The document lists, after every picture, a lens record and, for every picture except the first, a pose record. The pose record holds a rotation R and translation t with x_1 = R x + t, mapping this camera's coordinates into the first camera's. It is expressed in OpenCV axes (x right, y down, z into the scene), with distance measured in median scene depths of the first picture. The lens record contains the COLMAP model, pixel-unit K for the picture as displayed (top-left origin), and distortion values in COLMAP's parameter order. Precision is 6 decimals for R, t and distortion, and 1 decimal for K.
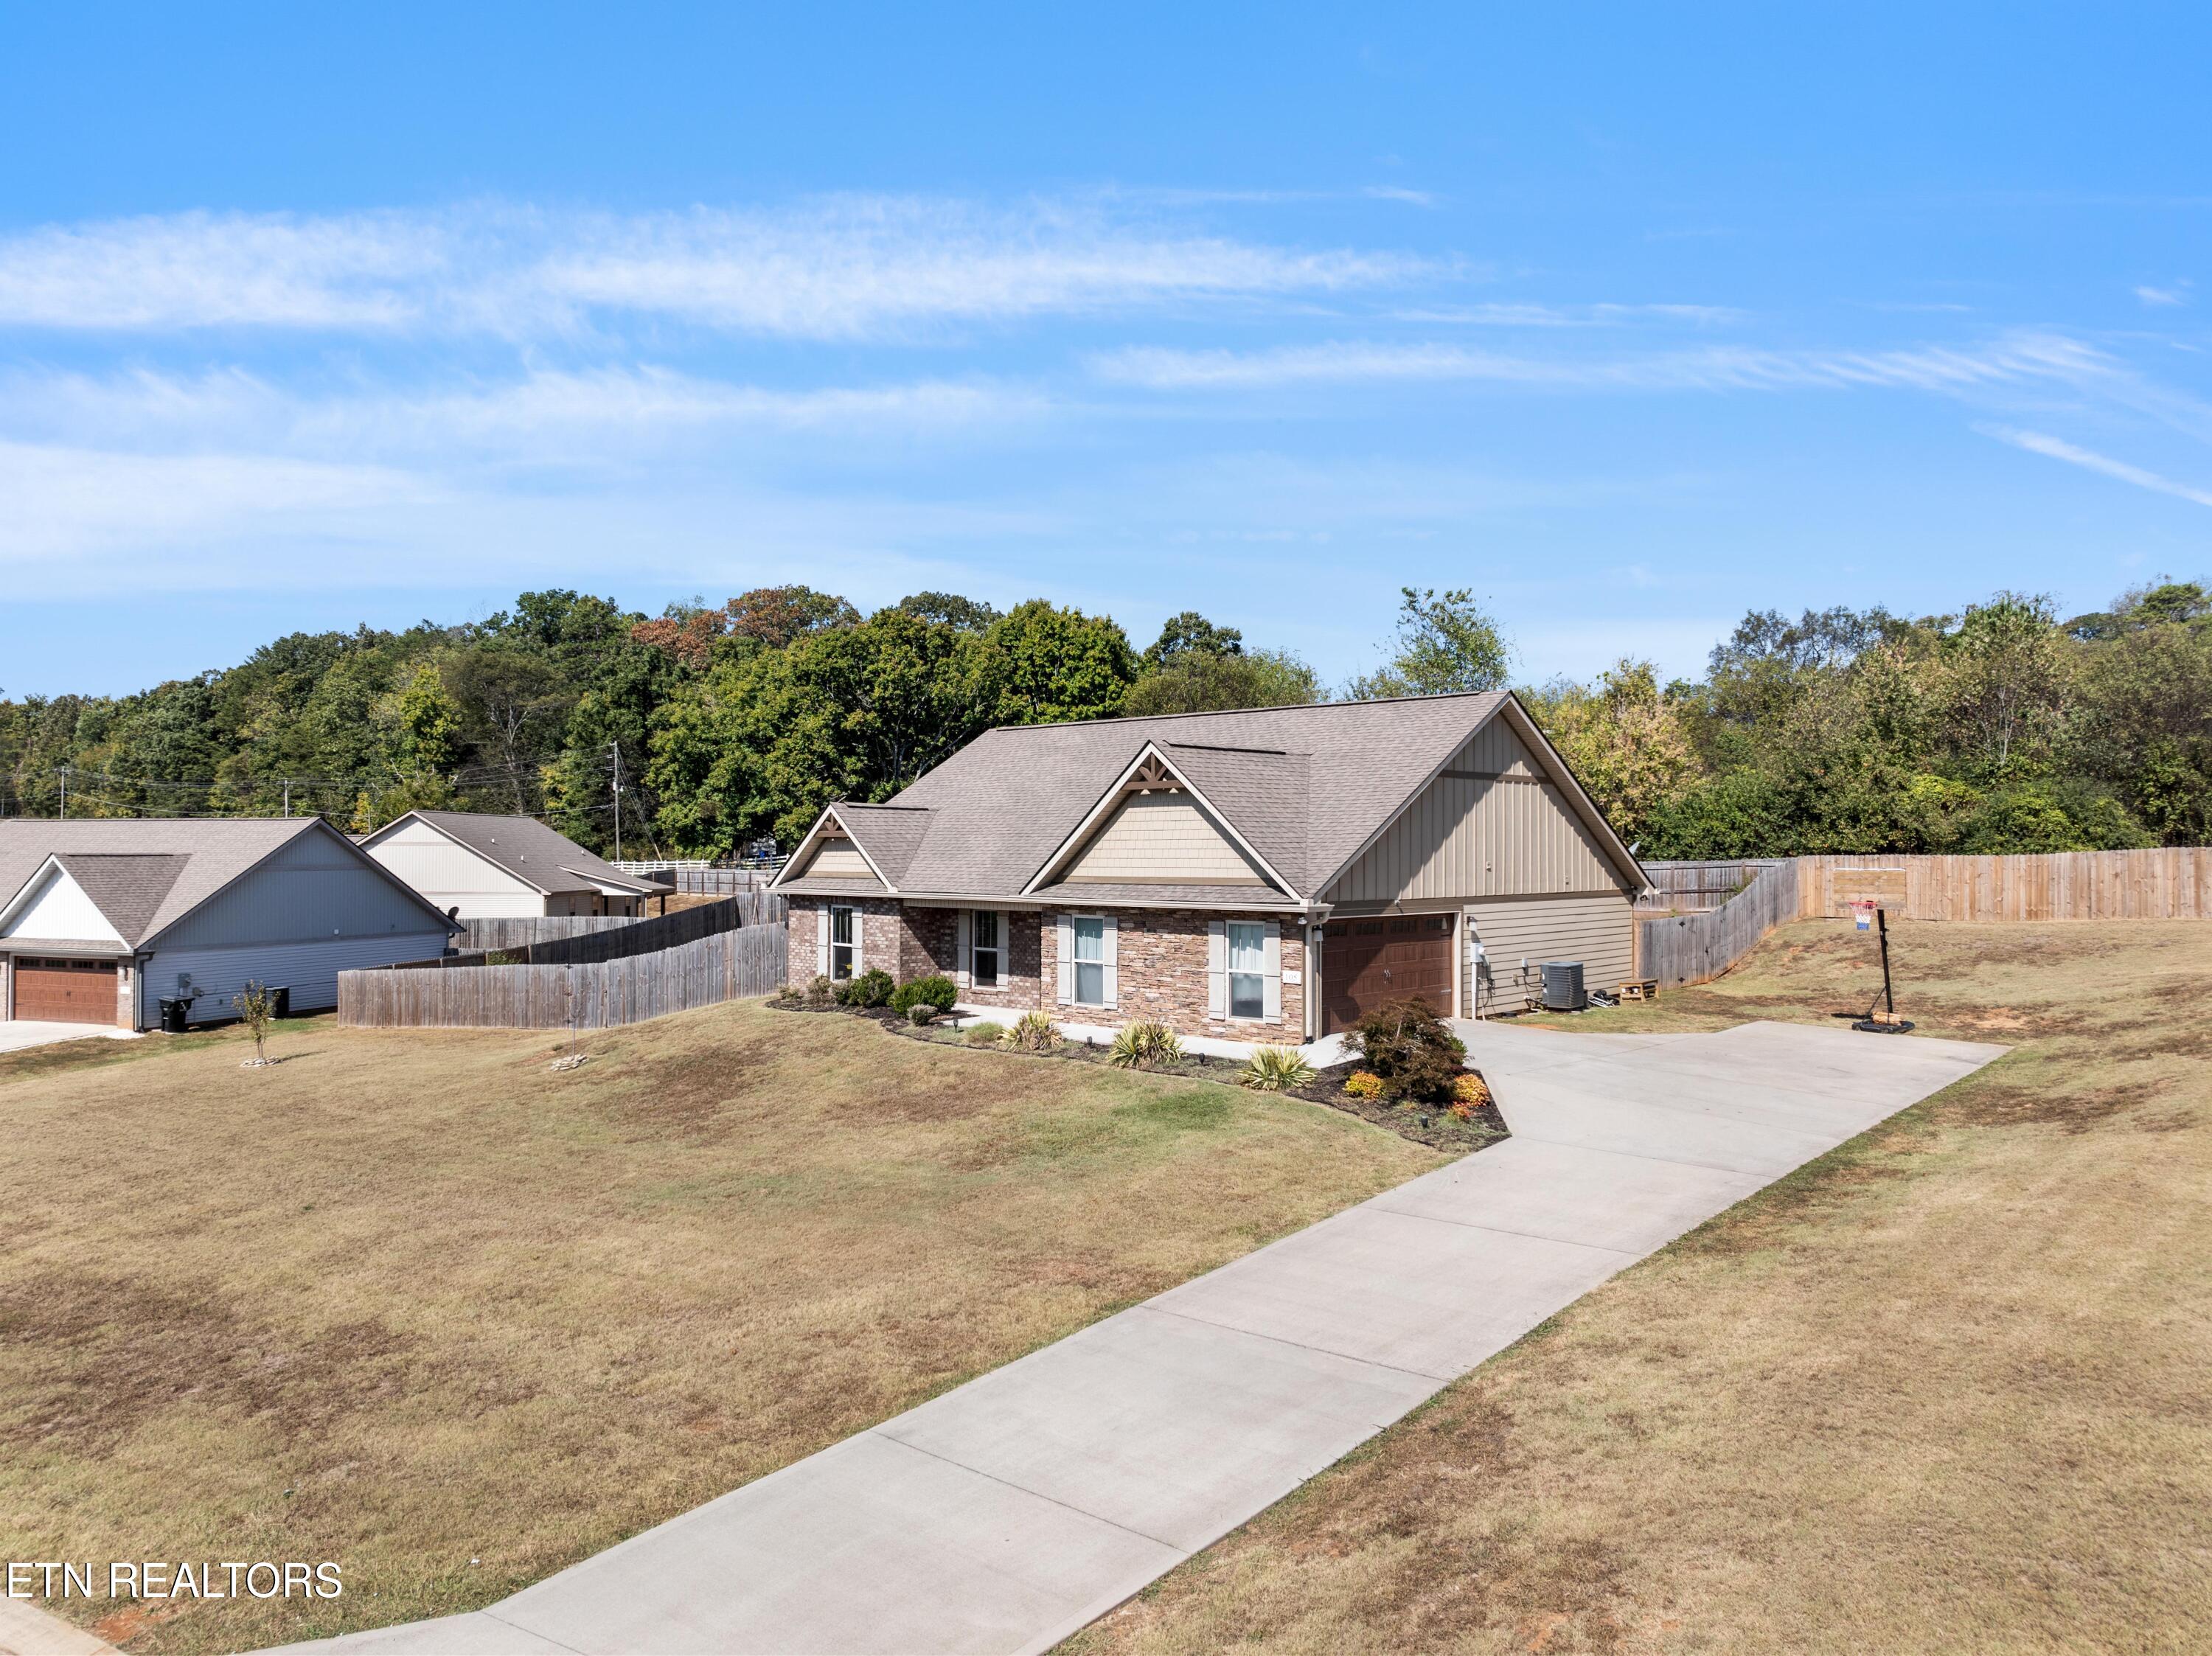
lens RADIAL K [[1557.2, 0, 1106.0], [0, 1557.2, 828.0], [0, 0, 1]] dist [-0.002919, -0.067881]
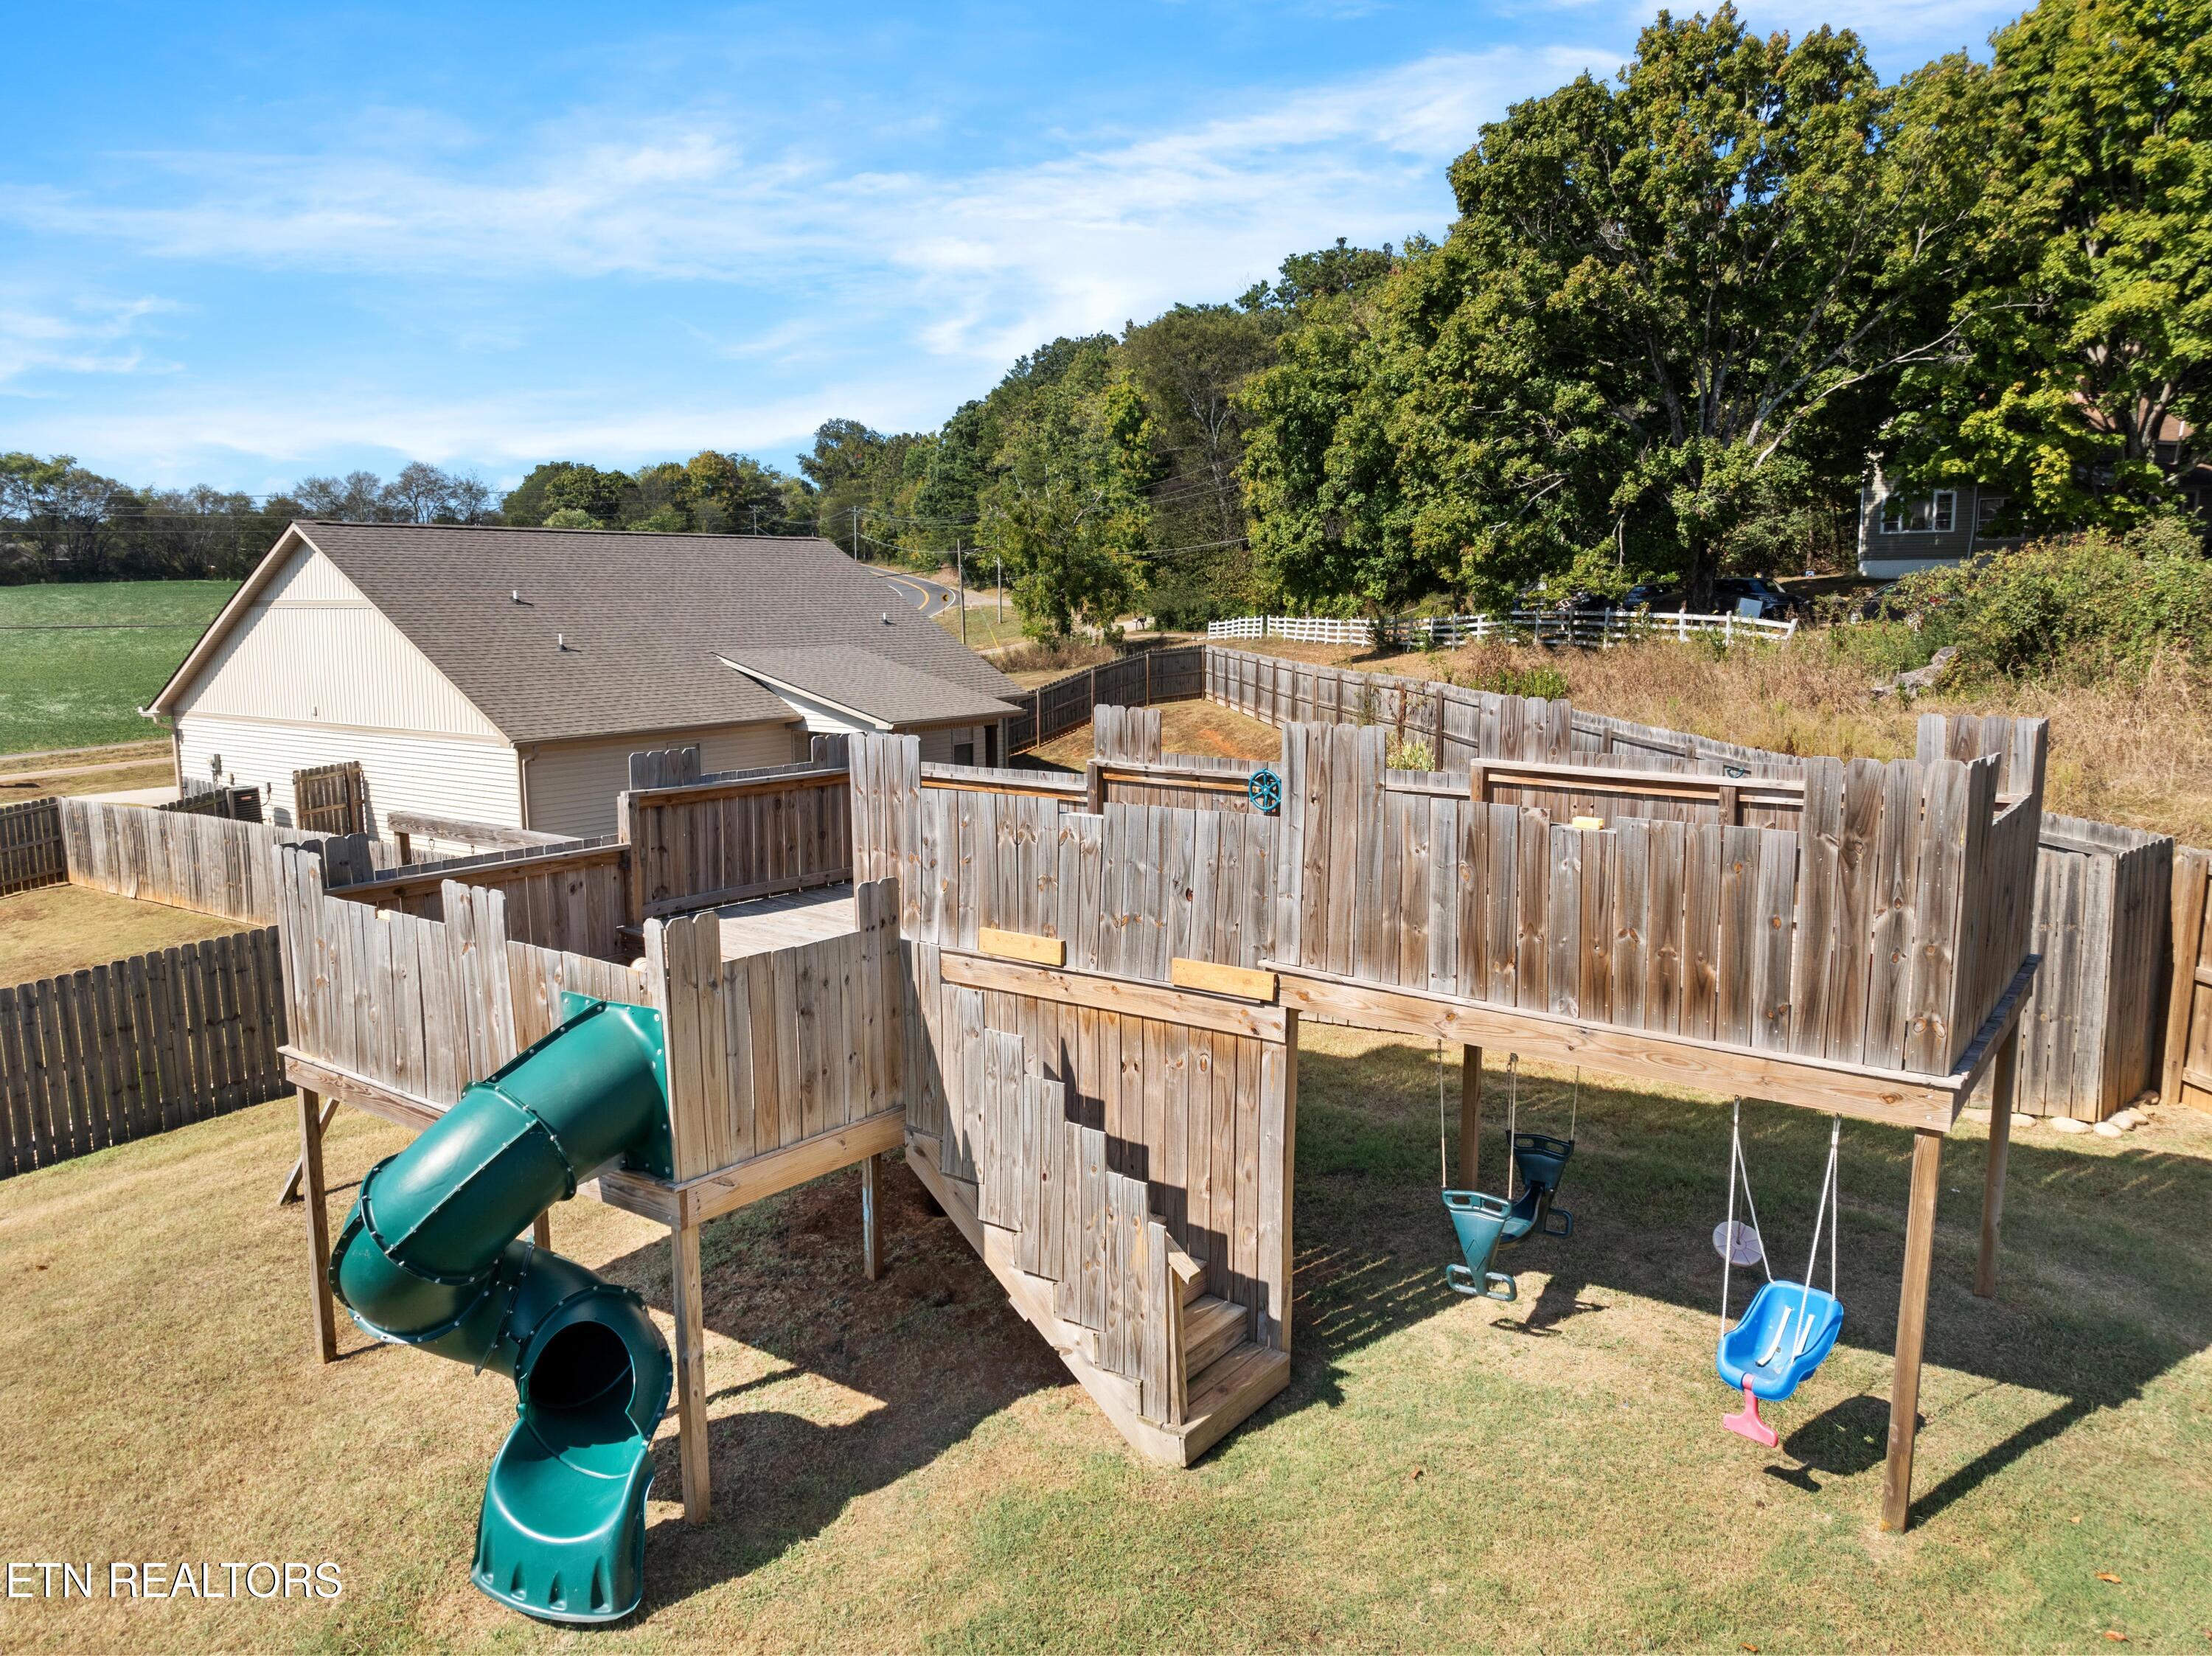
lens RADIAL K [[1564.7, 0, 1152.0], [0, 1564.7, 819.8], [0, 0, 1]] dist [-0.004230, -0.002550]
pose [[0.853598, 0.072478, -0.515865, -0.034400], [0.010671, 0.987633, 0.156417, 0.003420], [0.520823, -0.139022, 0.842269, 0.556936]]
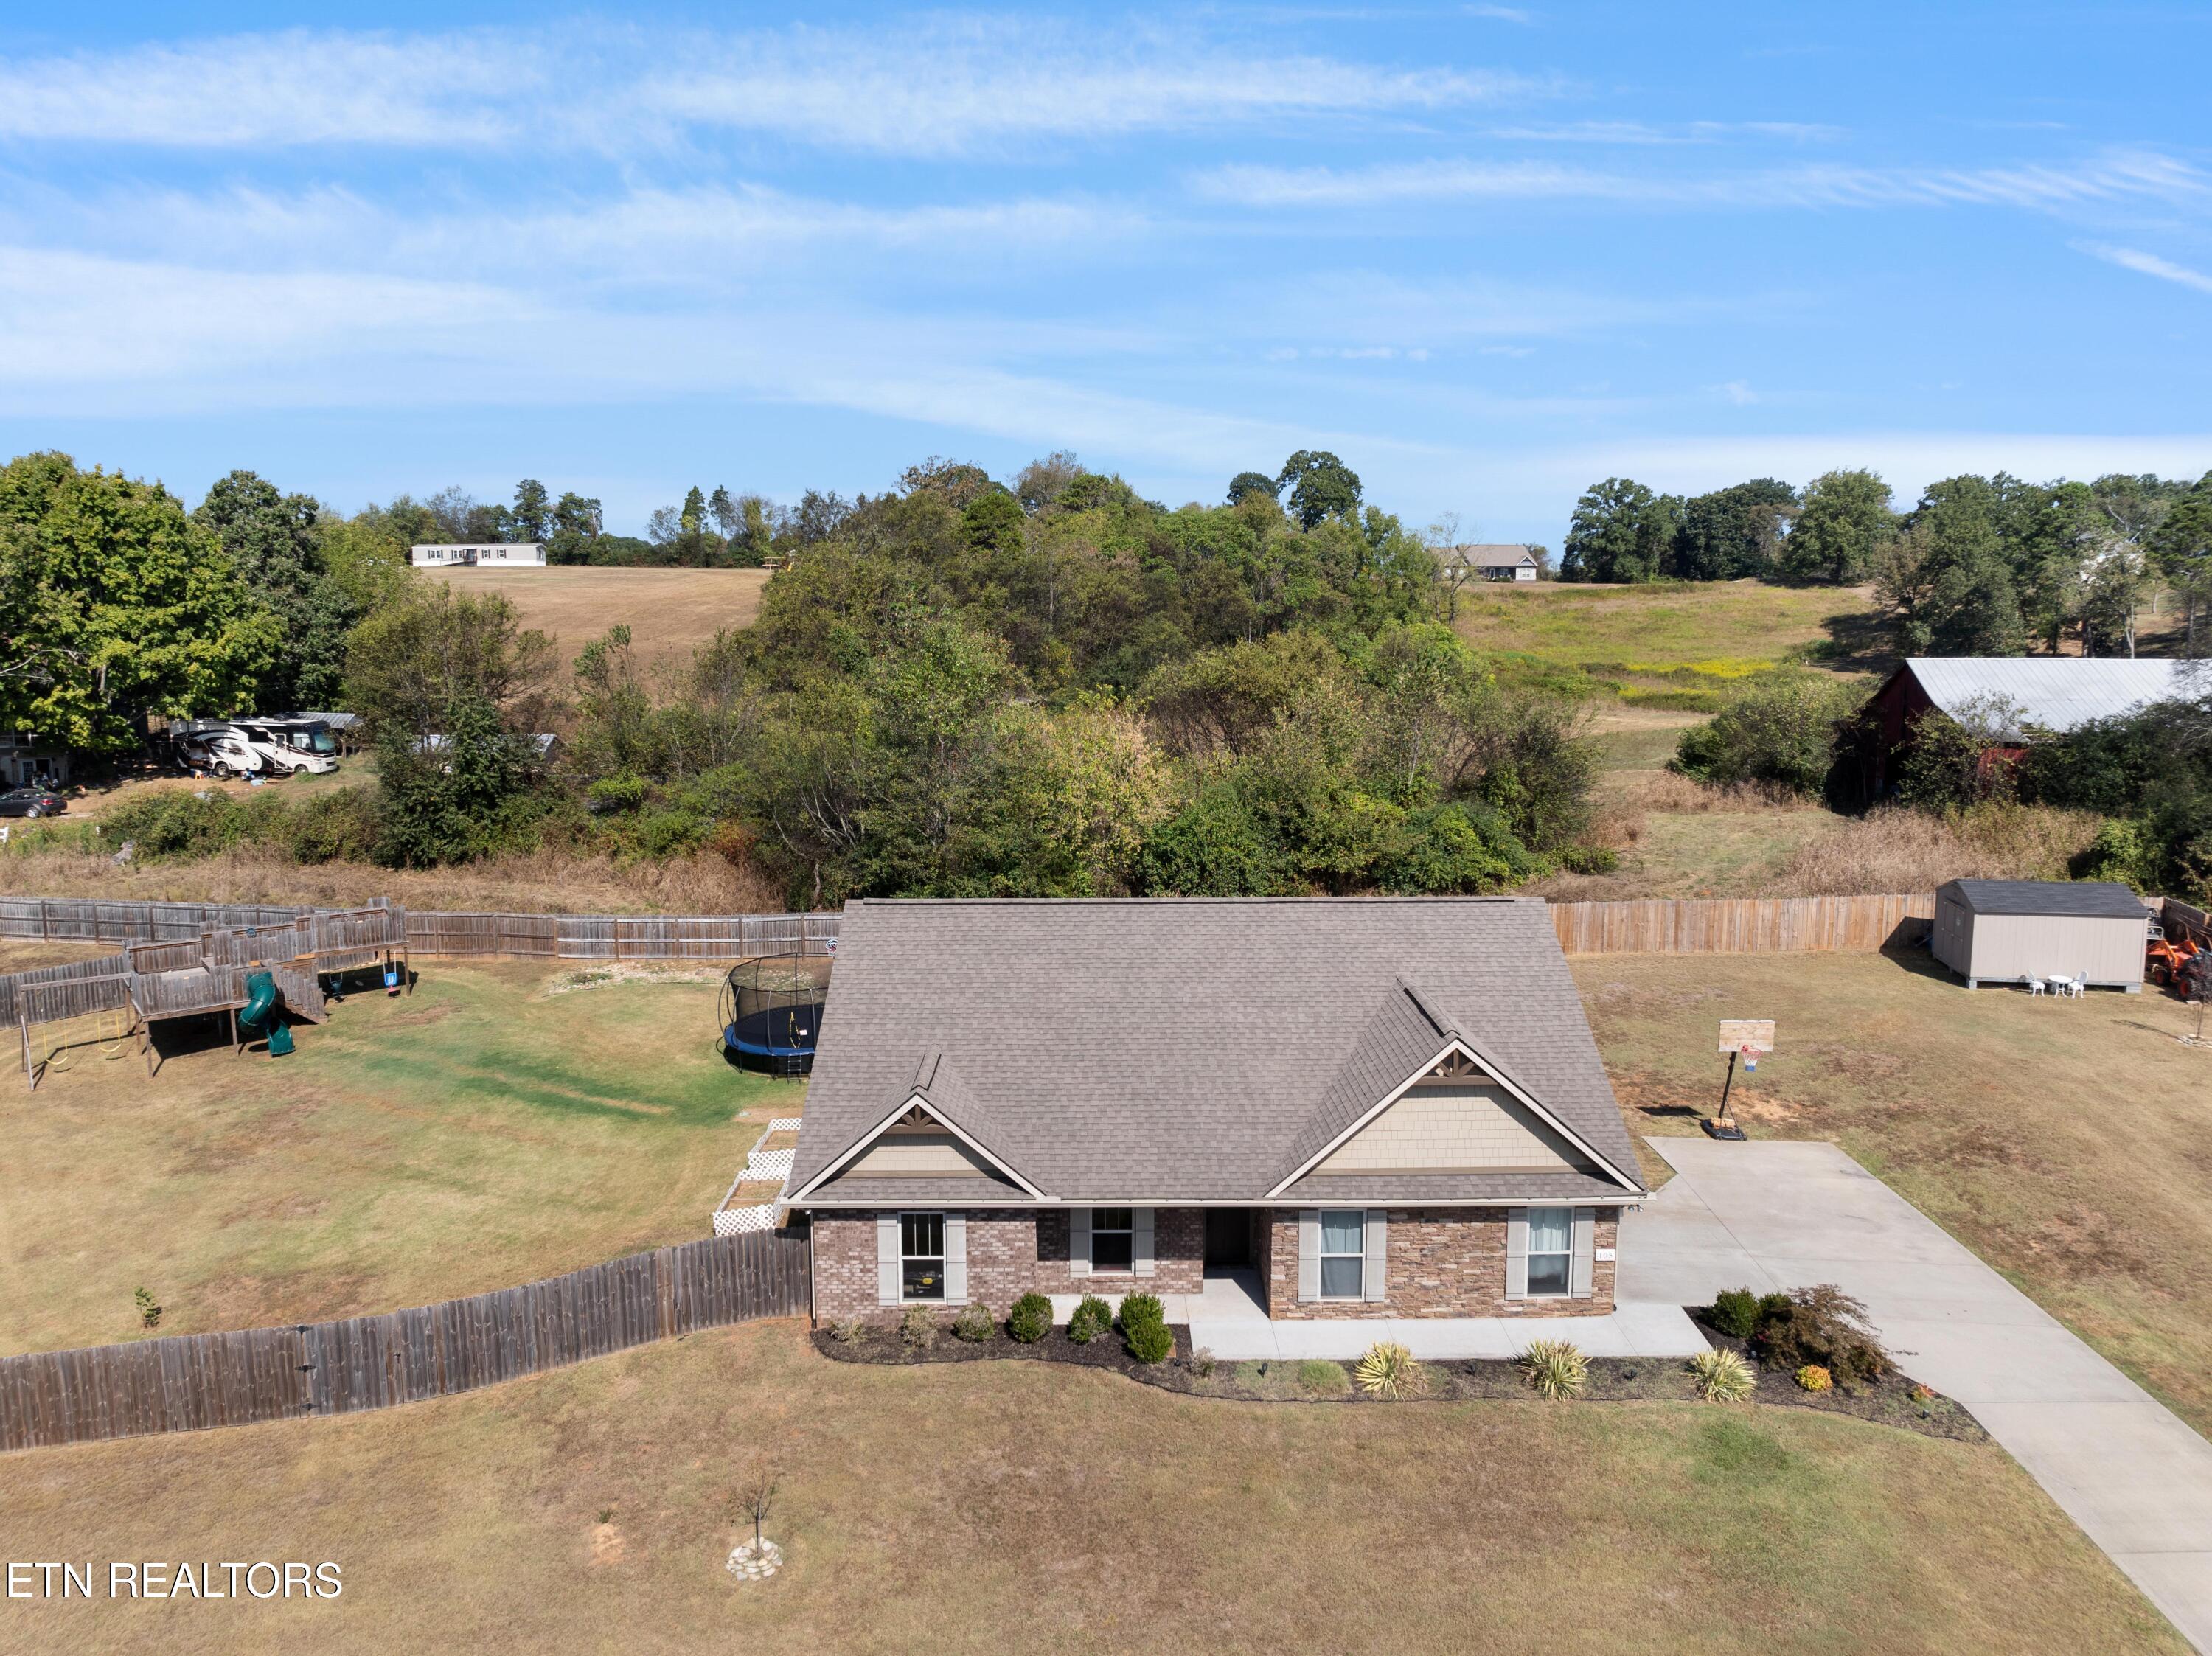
lens RADIAL K [[1556.5, 0, 1106.0], [0, 1556.5, 828.0], [0, 0, 1]] dist [-0.037389, -0.002039]
pose [[0.729764, -0.092225, 0.677450, -0.200981], [-0.006568, 0.989869, 0.141831, -0.083570], [-0.683667, -0.107953, 0.721765, 0.124018]]
